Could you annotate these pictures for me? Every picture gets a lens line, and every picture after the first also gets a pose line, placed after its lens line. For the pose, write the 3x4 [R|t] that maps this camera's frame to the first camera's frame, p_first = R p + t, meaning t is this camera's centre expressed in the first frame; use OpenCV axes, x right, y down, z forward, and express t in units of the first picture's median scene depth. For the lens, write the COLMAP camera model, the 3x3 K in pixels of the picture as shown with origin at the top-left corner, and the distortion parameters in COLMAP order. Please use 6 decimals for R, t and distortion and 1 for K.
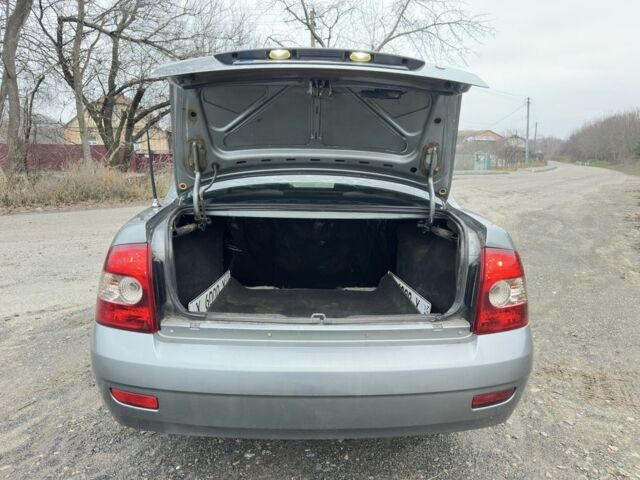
lens RADIAL K [[455.8, 0, 318.6], [0, 455.8, 242.4], [0, 0, 1]] dist [0.006651, -0.008601]
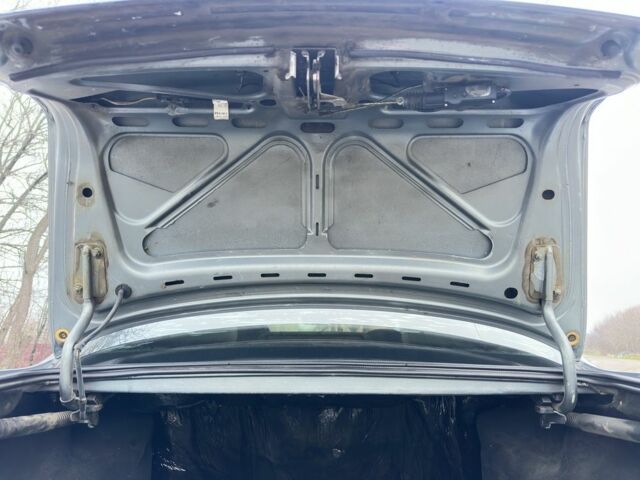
lens RADIAL K [[455.8, 0, 318.6], [0, 455.8, 242.4], [0, 0, 1]] dist [0.006651, -0.008601]
pose [[0.998896, -0.027807, -0.037855, 0.015278], [0.009660, 0.910317, -0.413800, -0.002389], [0.045966, 0.412978, 0.909580, 0.517683]]
